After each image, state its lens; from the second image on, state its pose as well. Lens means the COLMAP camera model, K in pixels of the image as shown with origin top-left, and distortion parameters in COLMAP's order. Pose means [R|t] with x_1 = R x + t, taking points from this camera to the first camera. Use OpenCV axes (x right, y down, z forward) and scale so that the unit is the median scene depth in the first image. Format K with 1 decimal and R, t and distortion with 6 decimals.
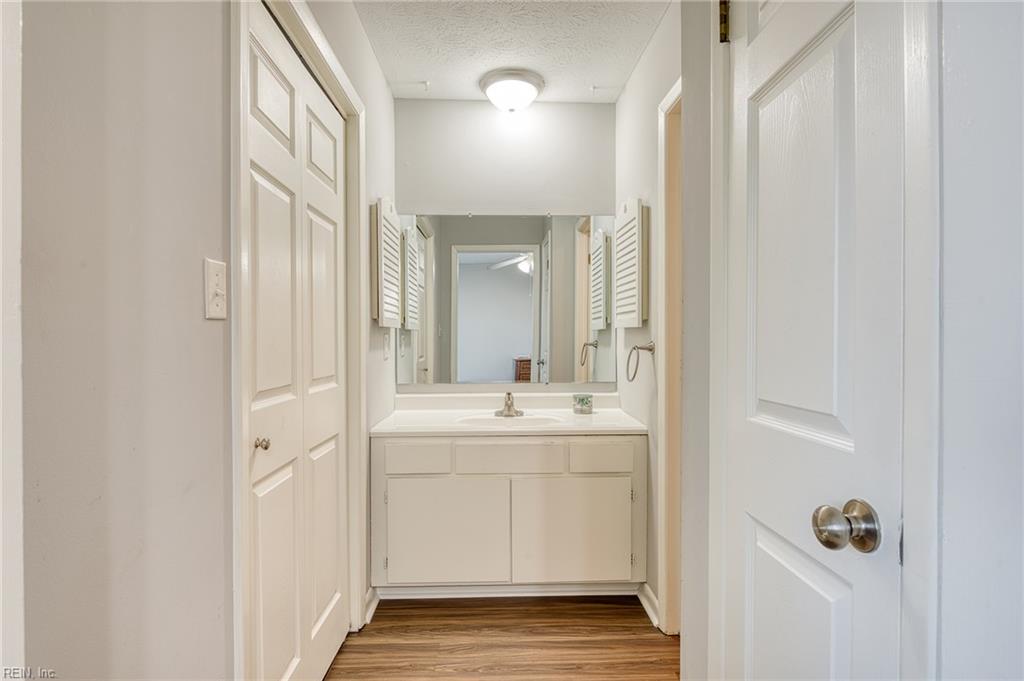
lens RADIAL K [[515.5, 0, 512.8], [0, 515.5, 345.0], [0, 0, 1]] dist [-0.000859, 0.000056]
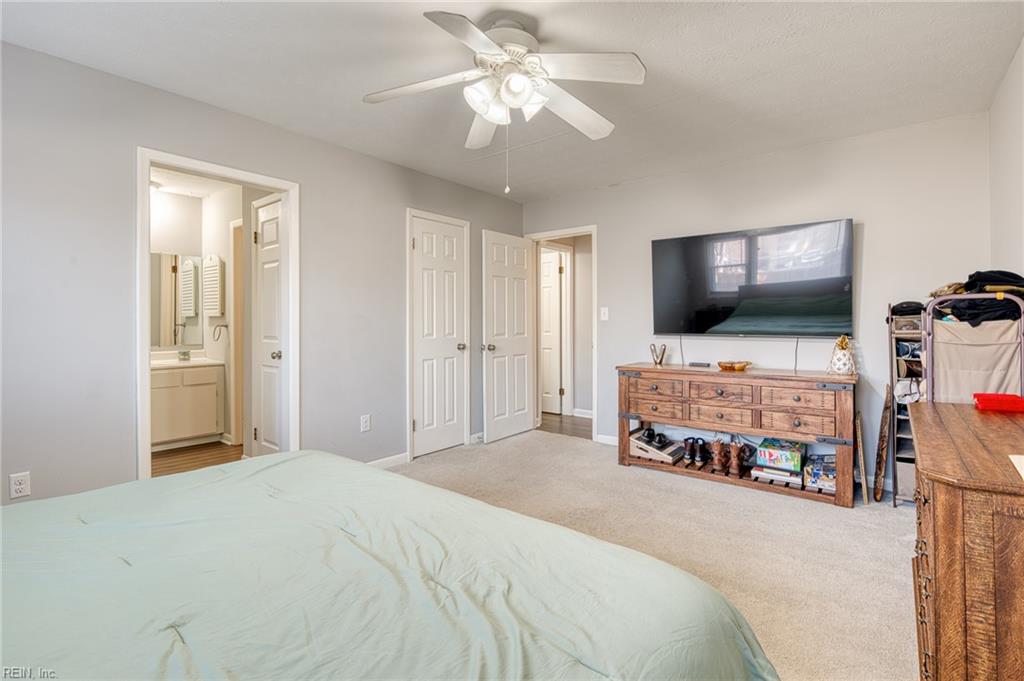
lens RADIAL K [[480.4, 0, 515.1], [0, 480.4, 332.7], [0, 0, 1]] dist [-0.016466, -0.000853]
pose [[0.657204, -0.007290, 0.753678, -0.460915], [0.000300, 0.999956, 0.009410, 0.015866], [-0.753713, -0.005958, 0.657177, -1.281684]]
